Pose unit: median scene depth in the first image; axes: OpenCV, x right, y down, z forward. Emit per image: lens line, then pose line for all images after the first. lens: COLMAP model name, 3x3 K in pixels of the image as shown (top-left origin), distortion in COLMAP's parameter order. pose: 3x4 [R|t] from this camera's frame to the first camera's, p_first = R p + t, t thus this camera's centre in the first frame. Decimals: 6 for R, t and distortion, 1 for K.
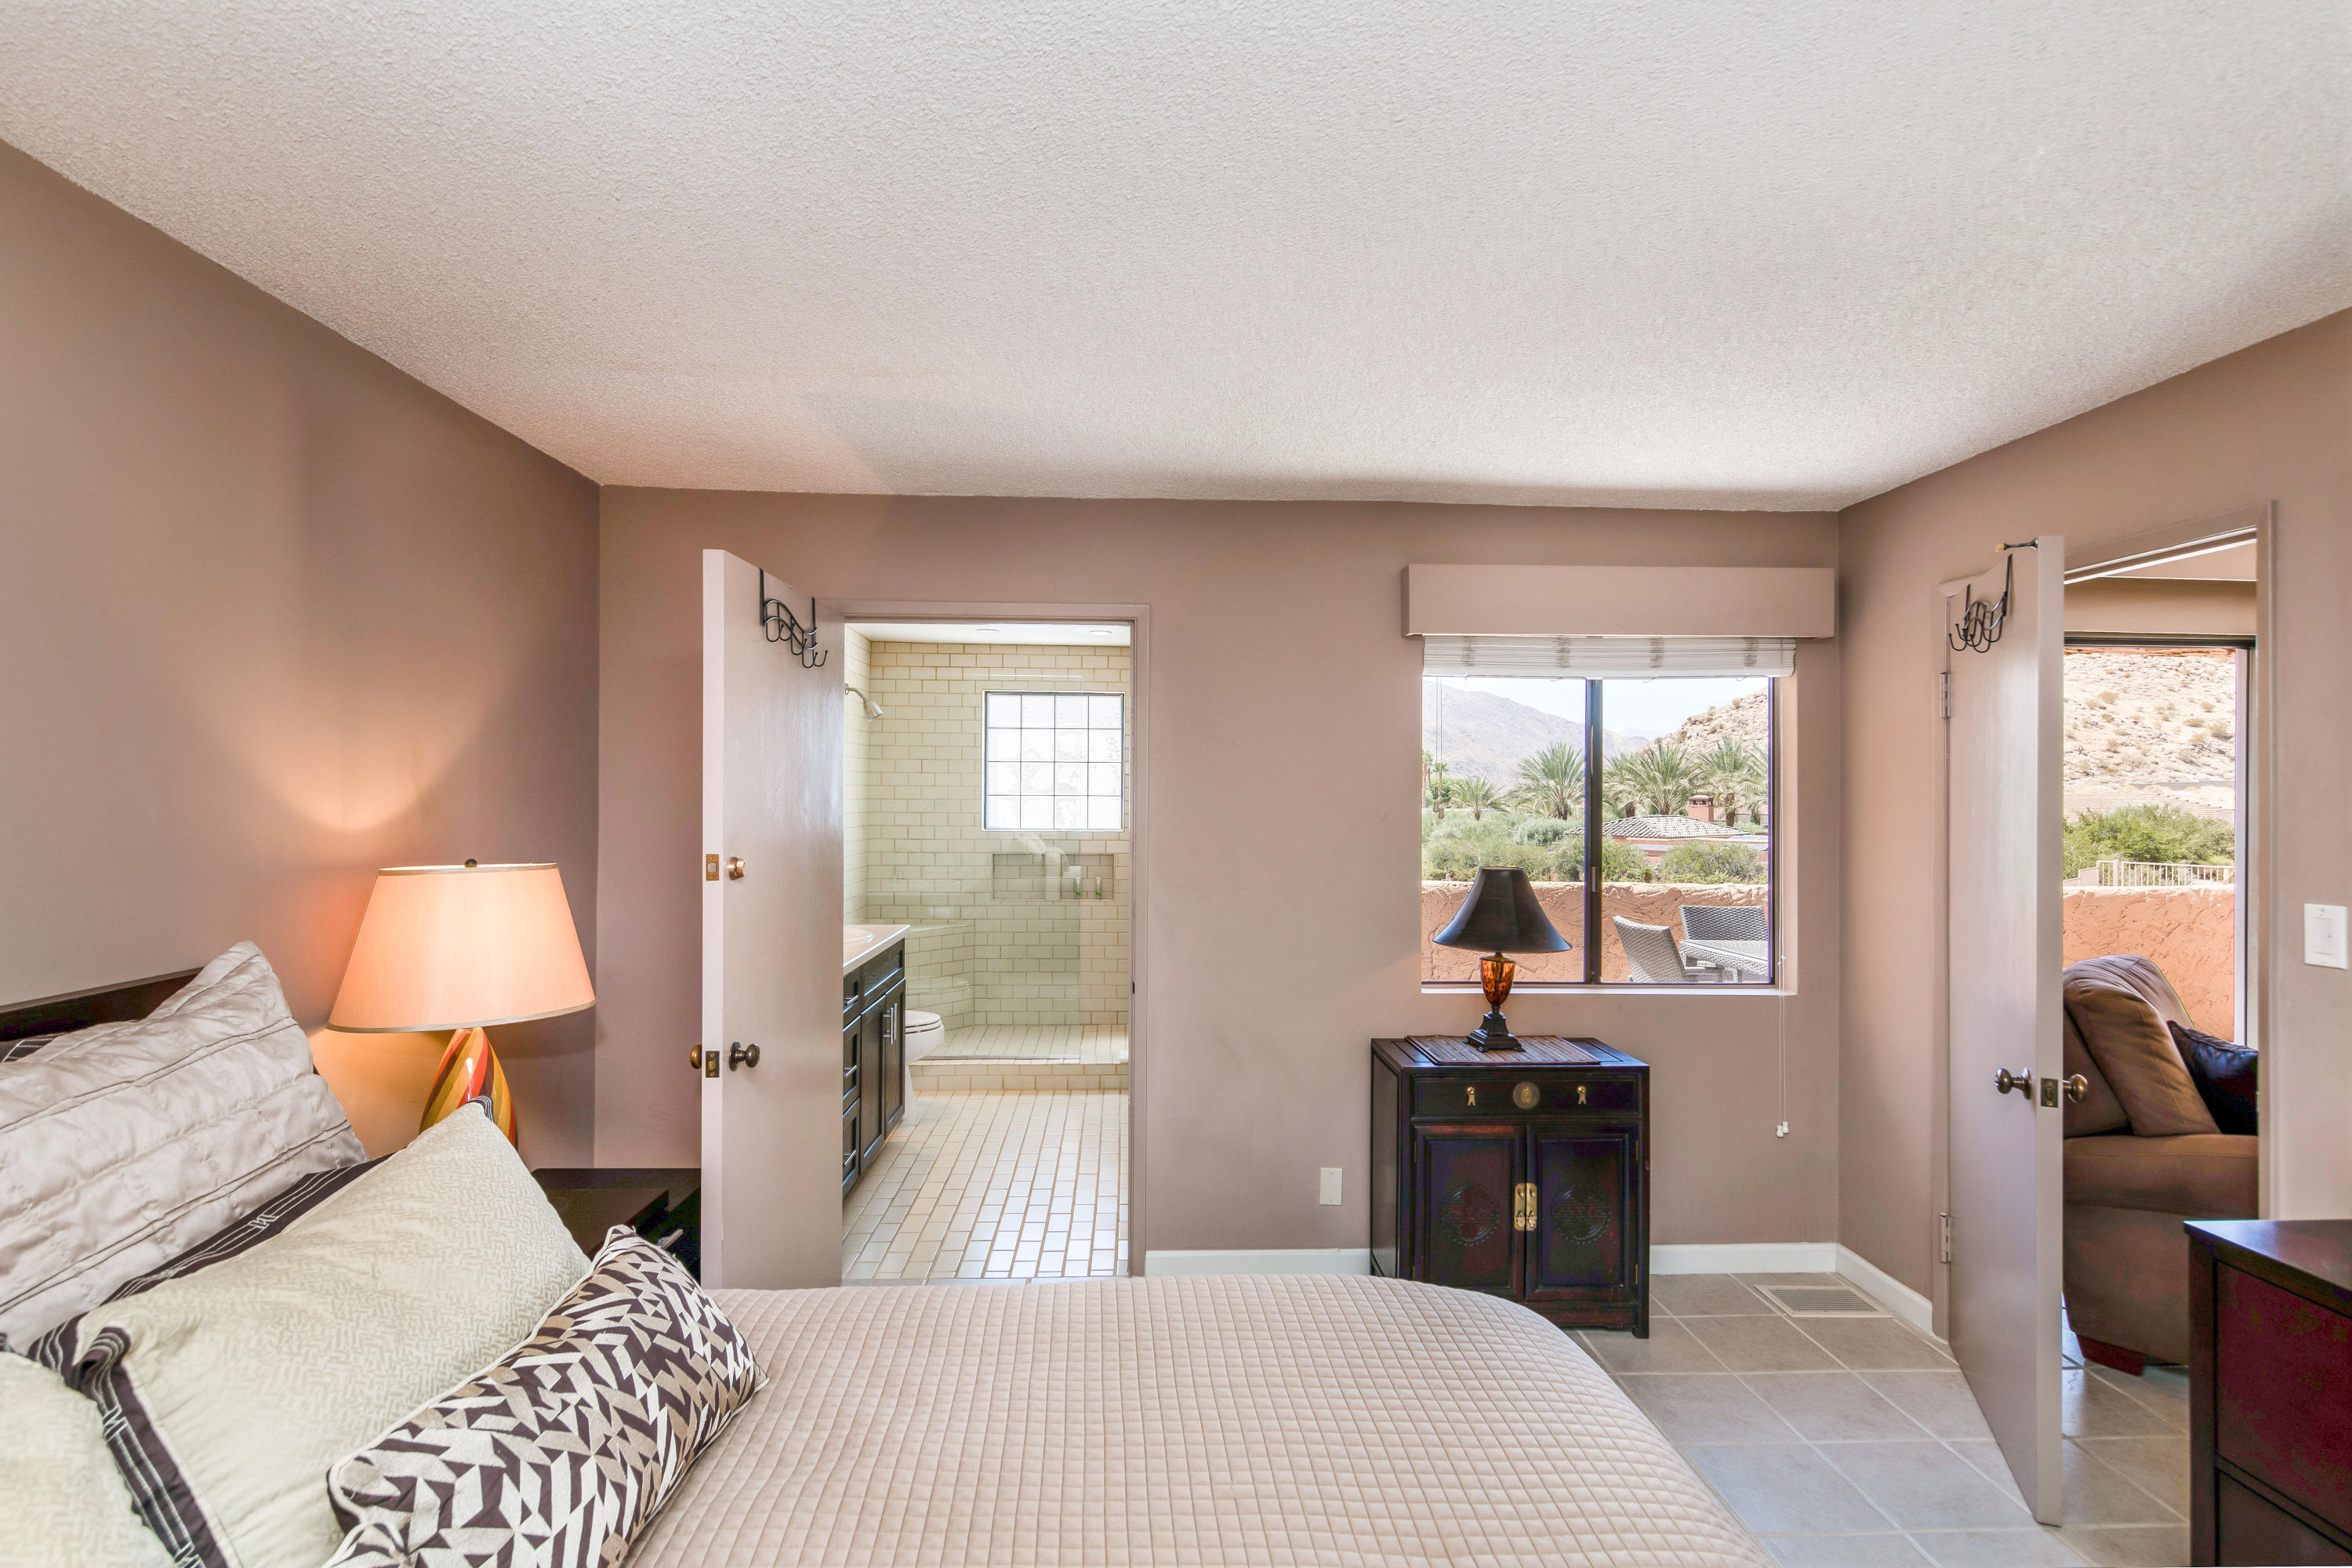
lens RADIAL K [[1130.1, 0, 1171.0], [0, 1130.1, 788.0], [0, 0, 1]] dist [0.000578, 0.000086]
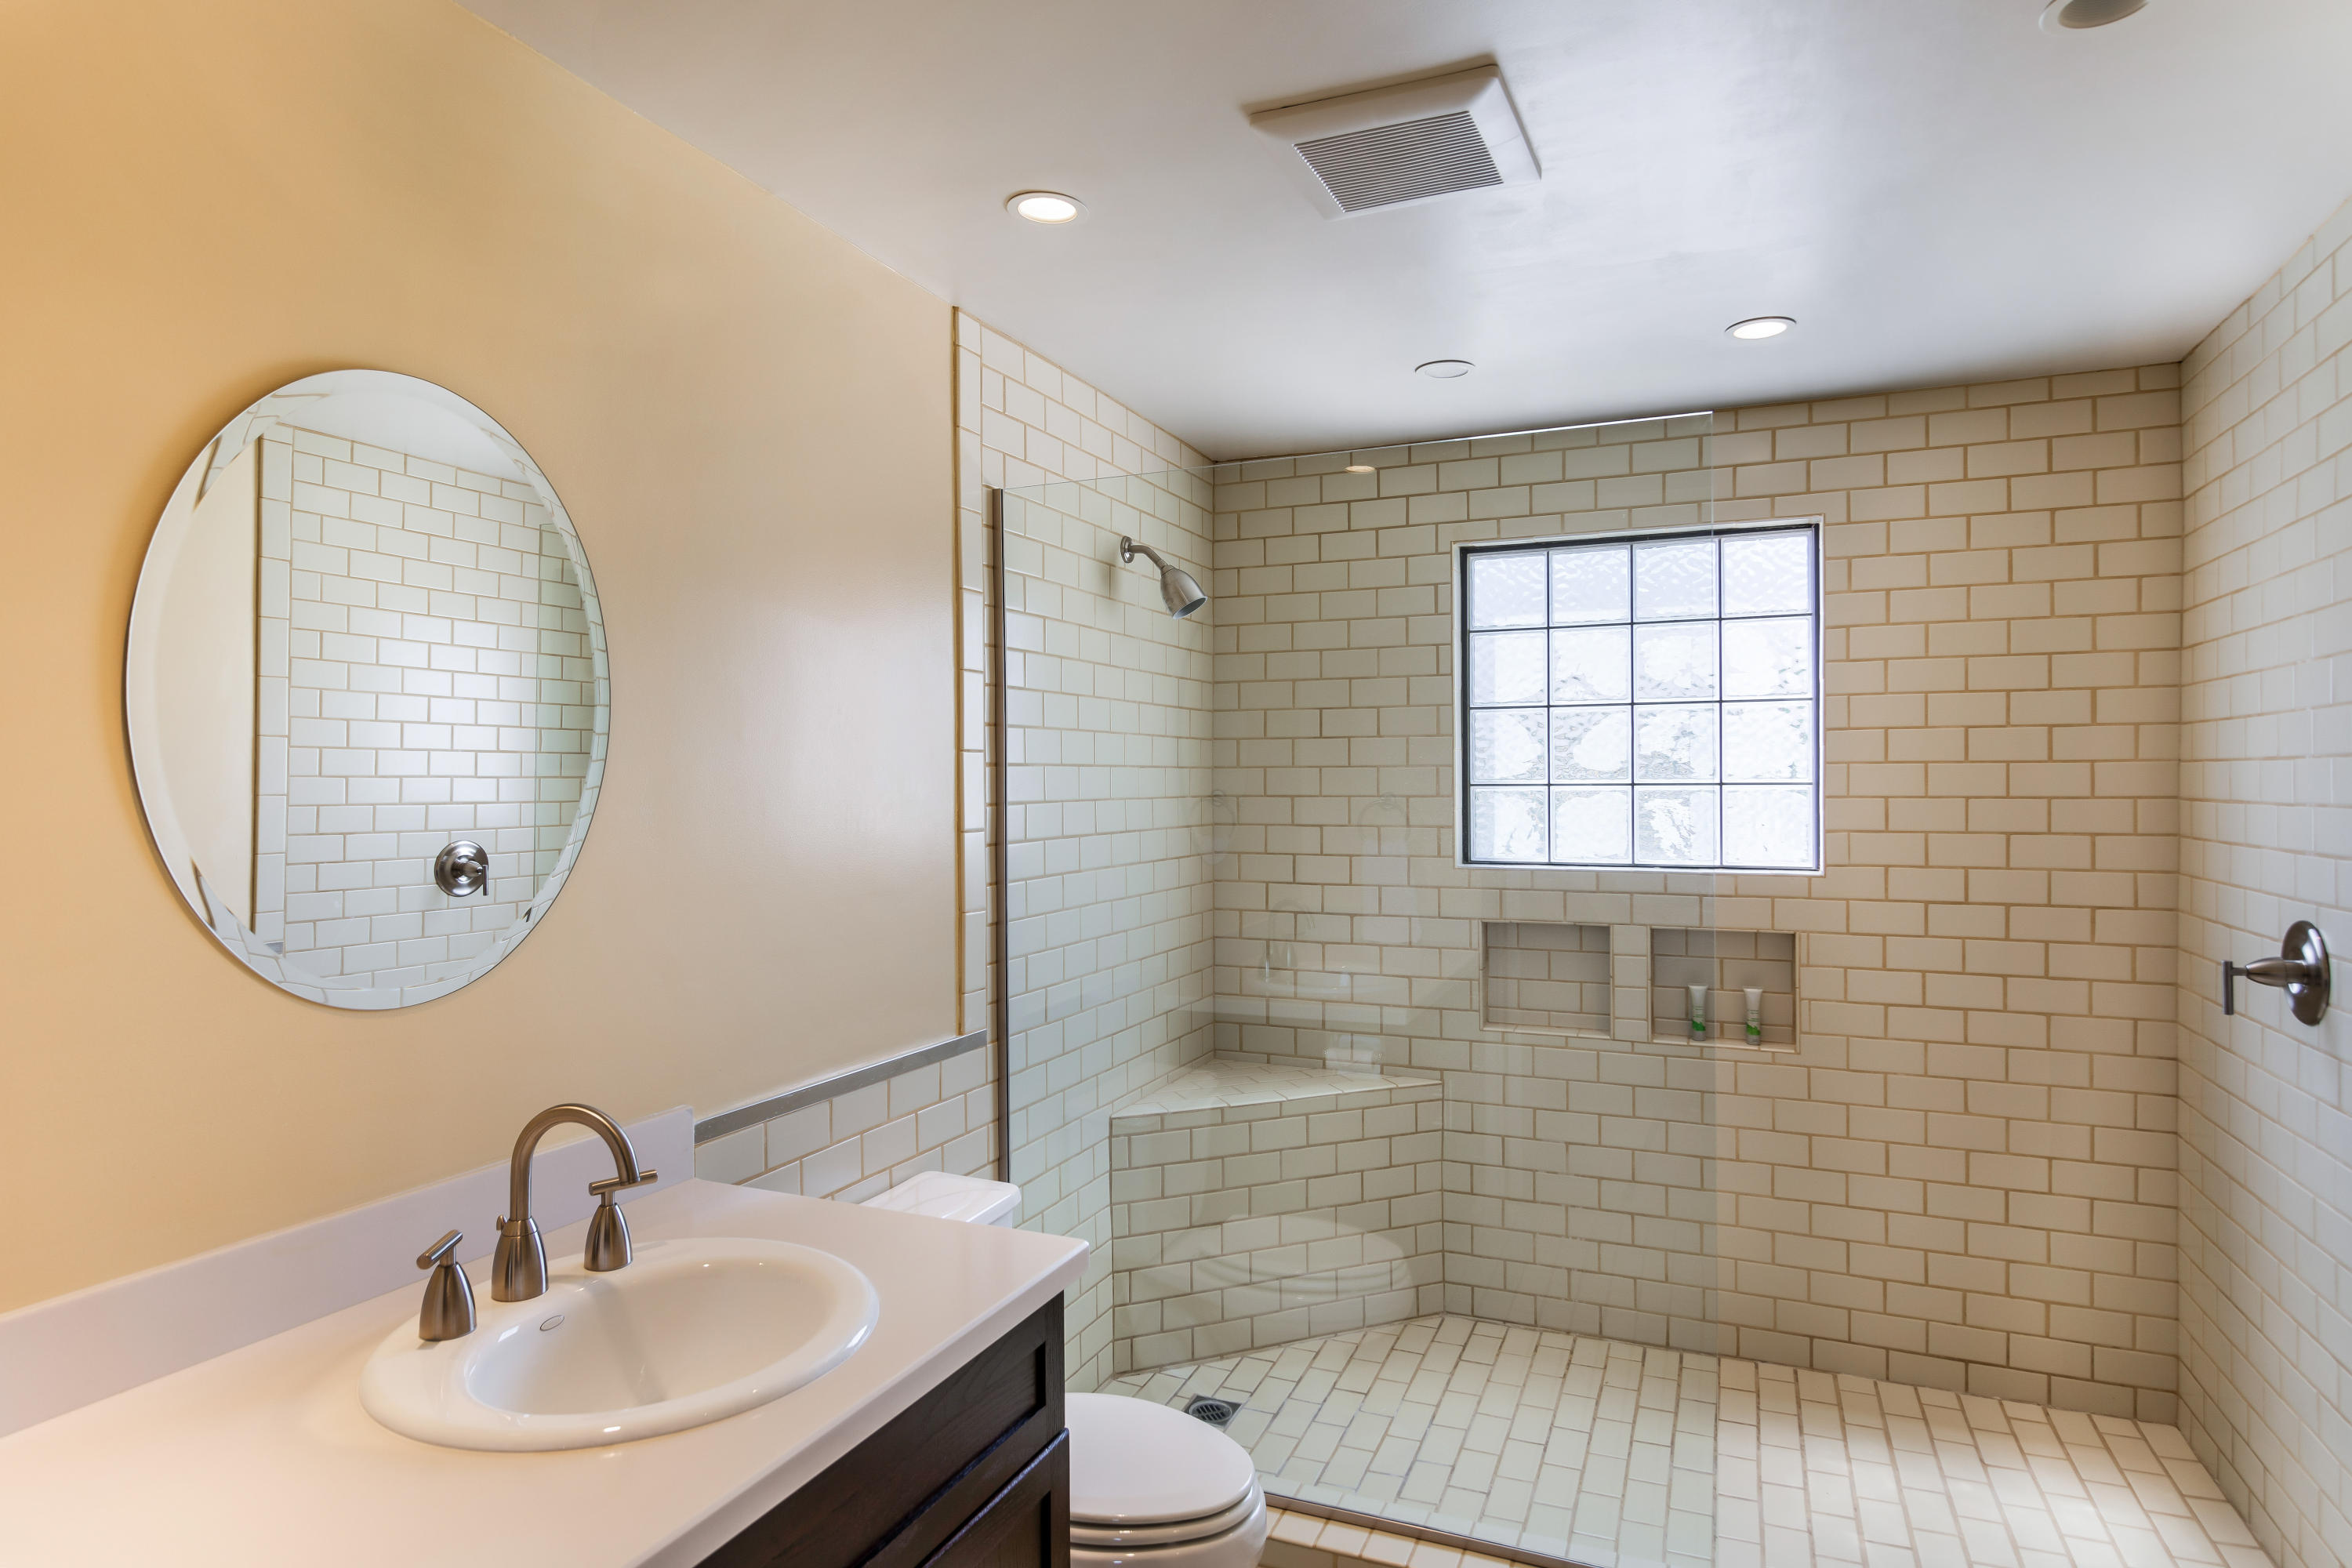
lens RADIAL K [[1265.5, 0, 1164.2], [0, 1265.5, 783.1], [0, 0, 1]] dist [-0.002090, -0.000045]
pose [[0.886189, -0.012874, -0.463144, -0.041180], [0.015164, 0.999884, 0.001222, 0.002971], [0.463075, -0.008106, 0.886282, 0.513670]]
